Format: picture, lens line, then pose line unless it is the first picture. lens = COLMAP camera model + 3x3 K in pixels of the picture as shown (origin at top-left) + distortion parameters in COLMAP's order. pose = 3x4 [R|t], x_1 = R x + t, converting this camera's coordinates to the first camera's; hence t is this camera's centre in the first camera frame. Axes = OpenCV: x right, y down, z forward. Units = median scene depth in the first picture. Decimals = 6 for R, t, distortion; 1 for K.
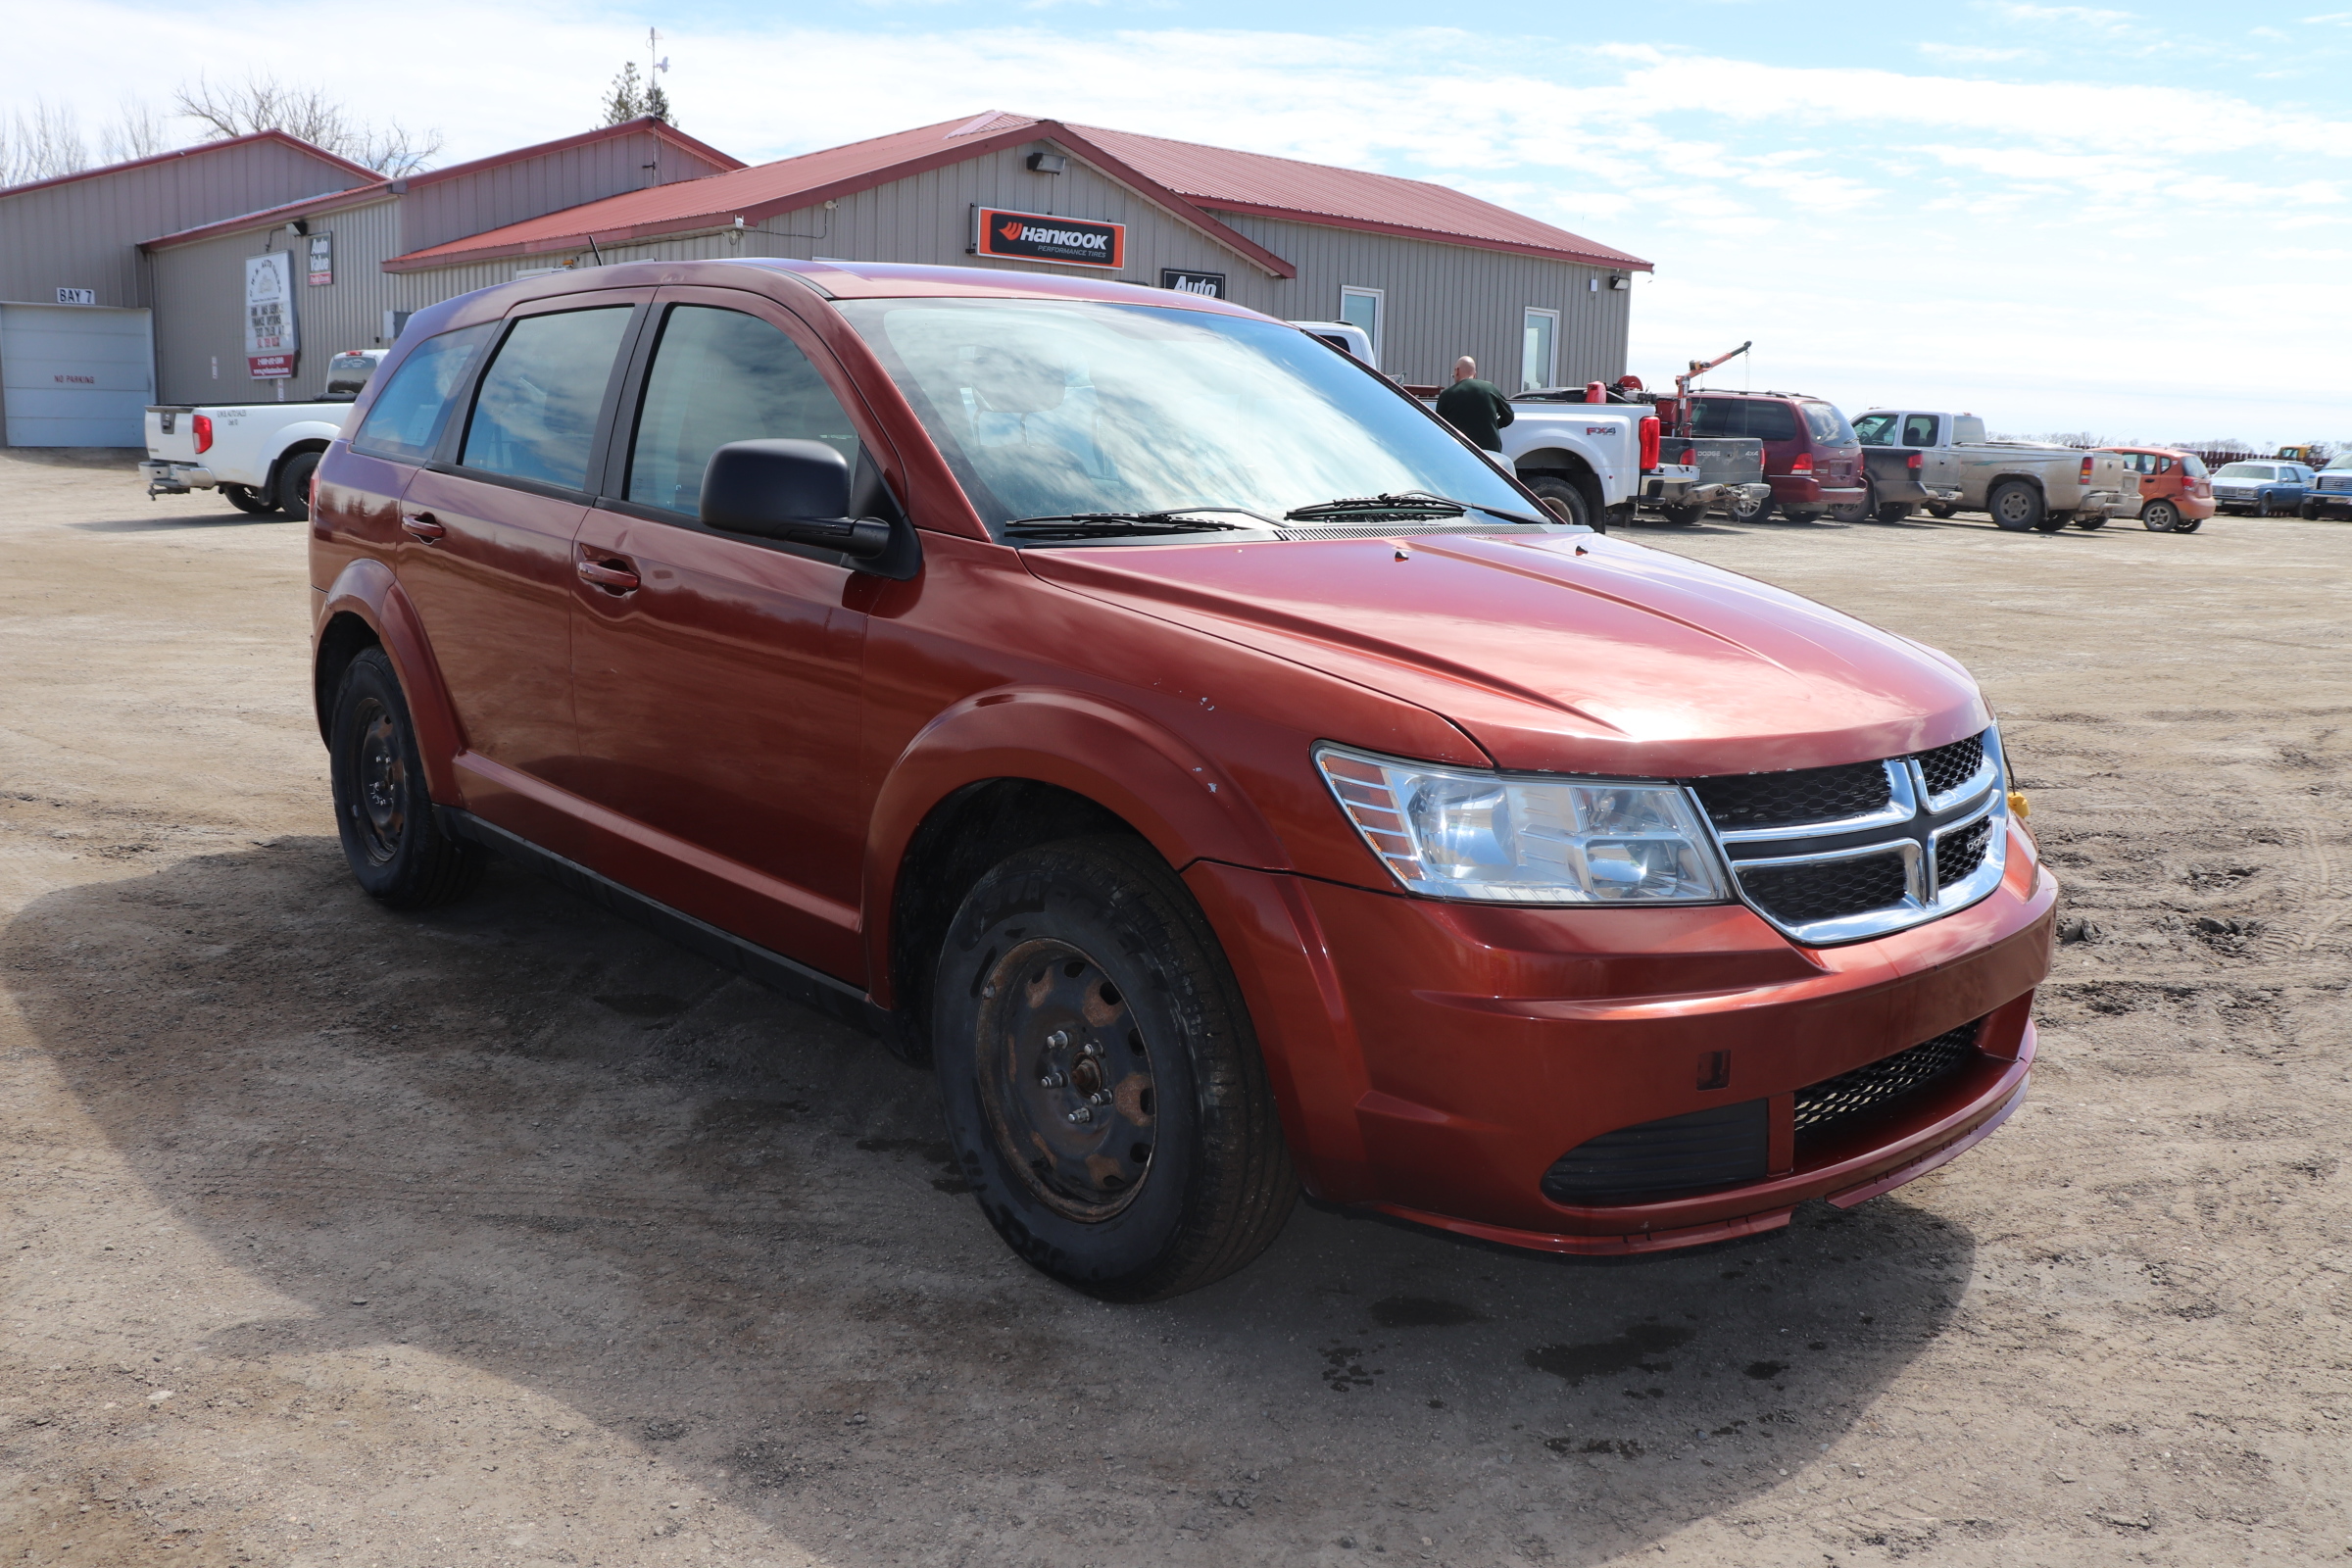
lens RADIAL K [[1939.2, 0, 1176.0], [0, 1939.2, 784.0], [0, 0, 1]] dist [-0.166591, 0.163516]
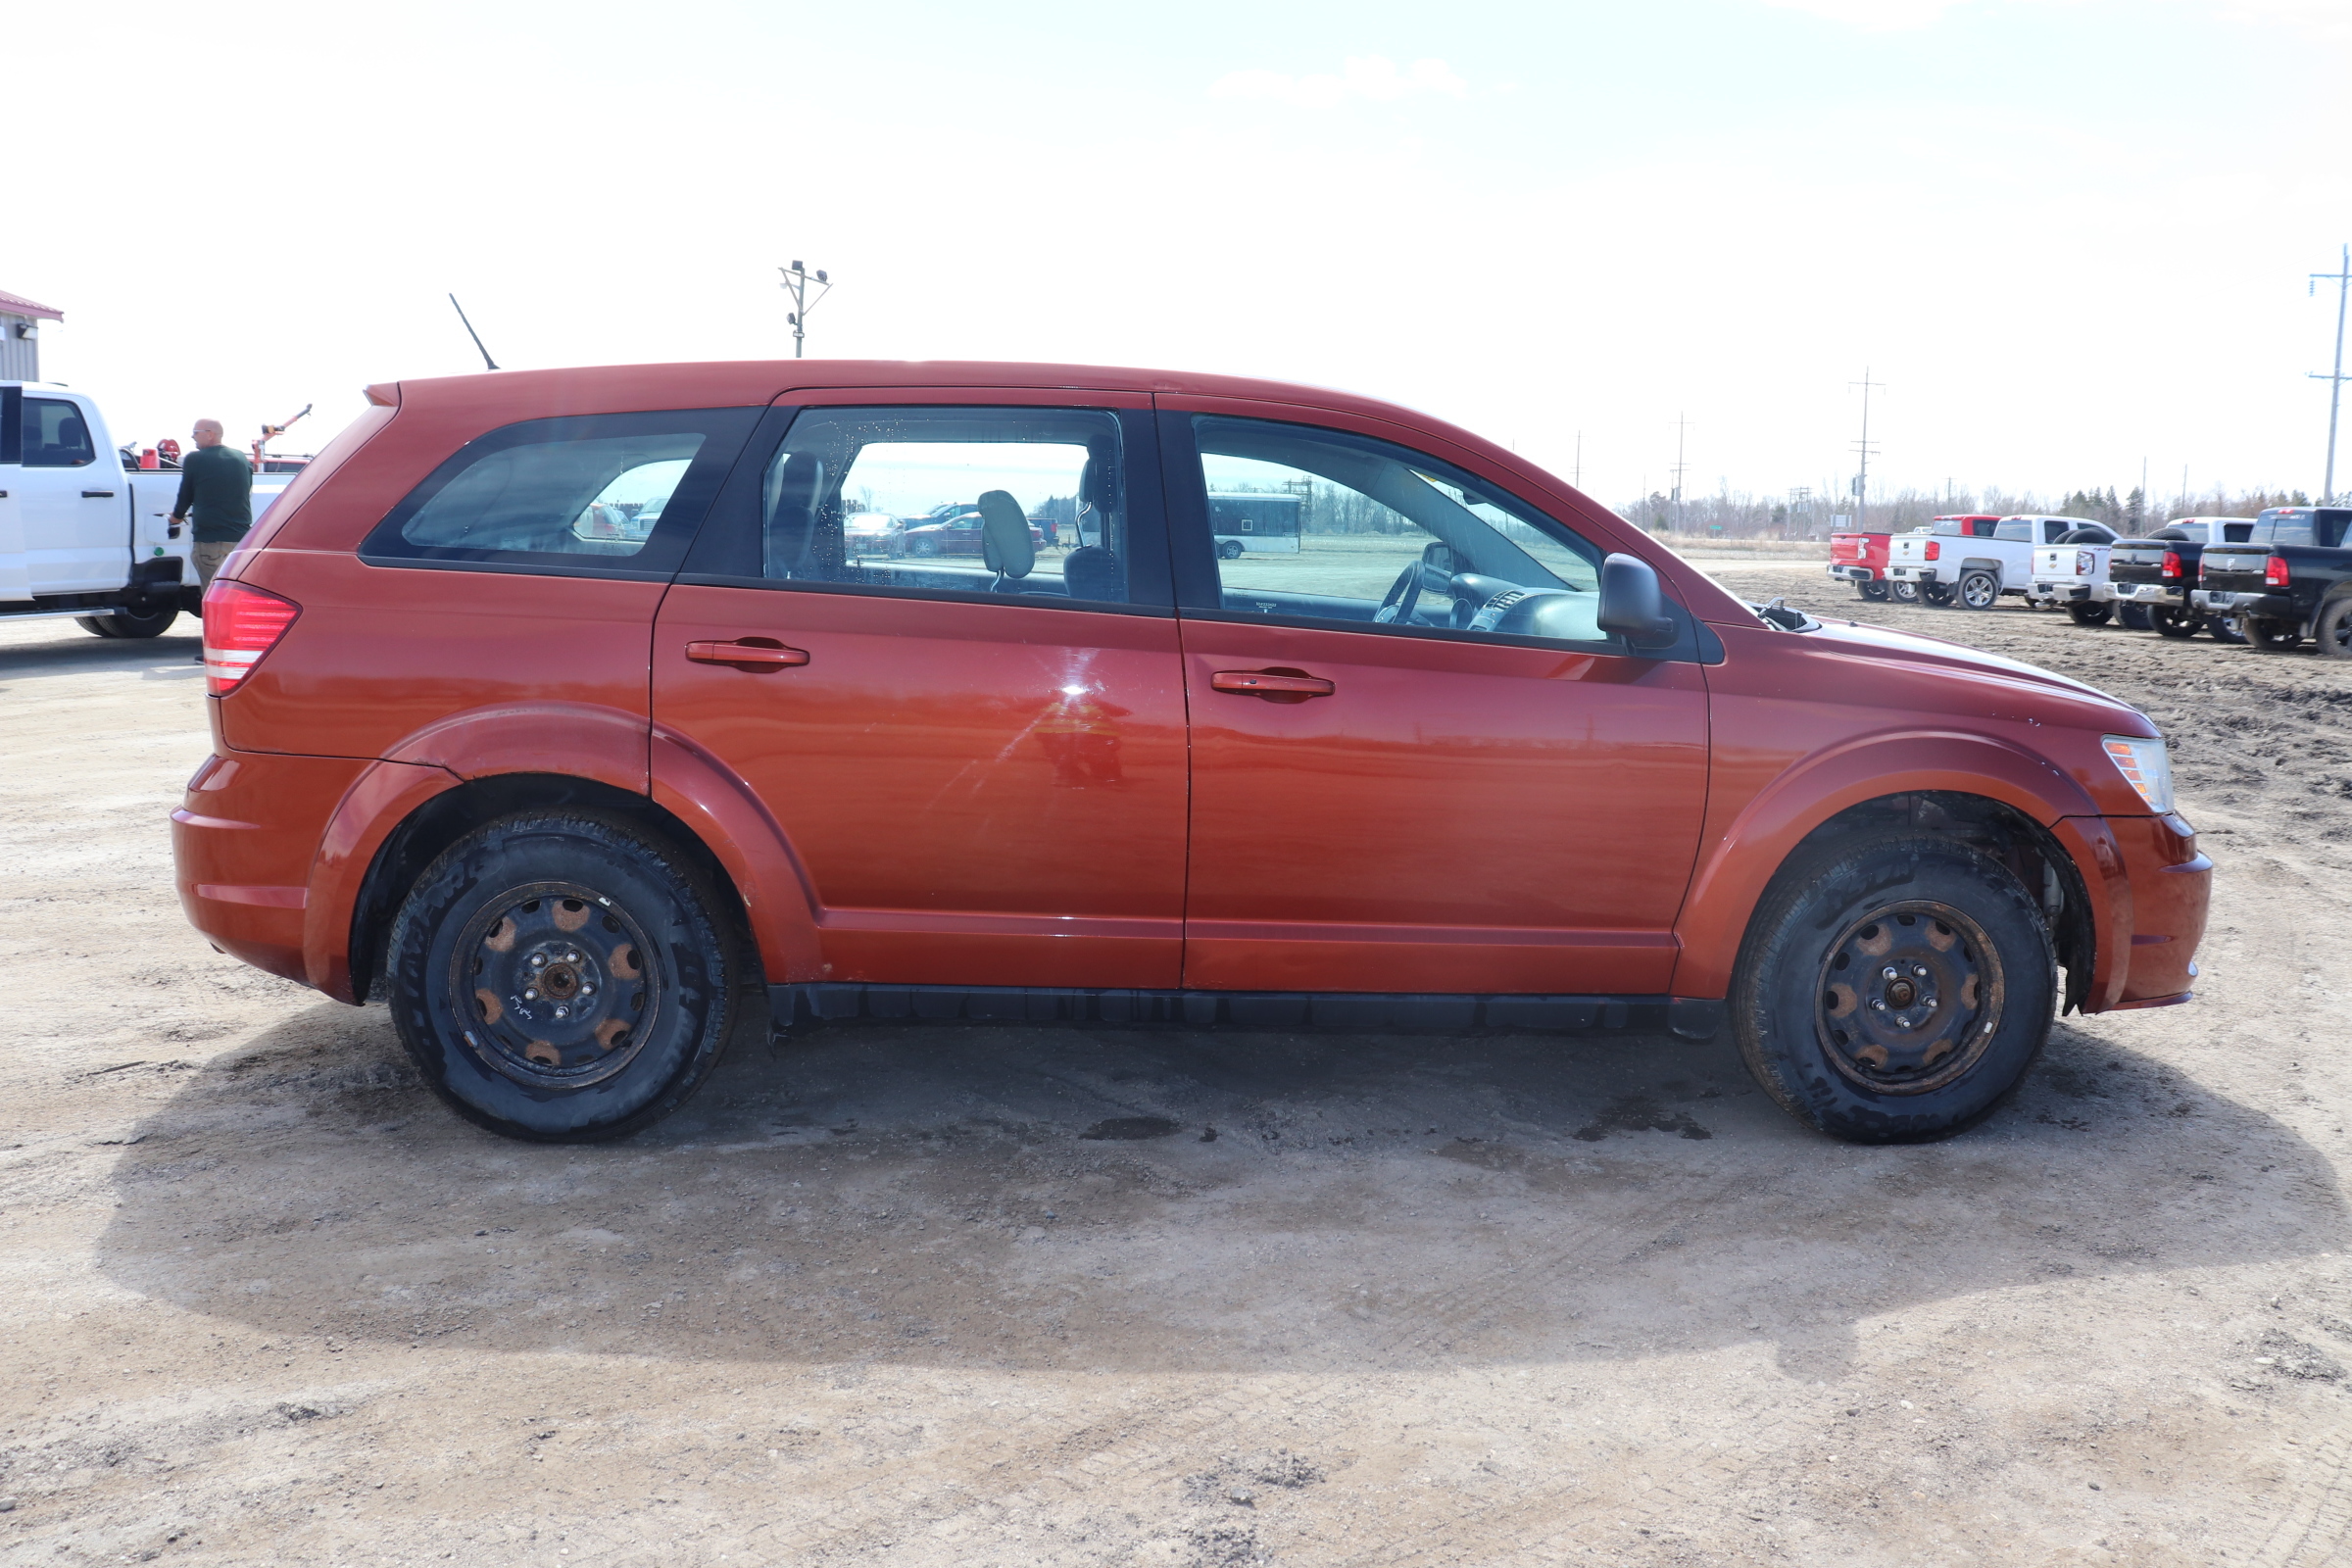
lens RADIAL K [[1939.2, 0, 1176.0], [0, 1939.2, 784.0], [0, 0, 1]] dist [-0.166591, 0.163516]
pose [[0.614951, -0.120427, 0.779316, -1.506034], [0.140075, 0.989236, 0.042334, -0.143798], [-0.776025, 0.083129, 0.625200, 0.535821]]
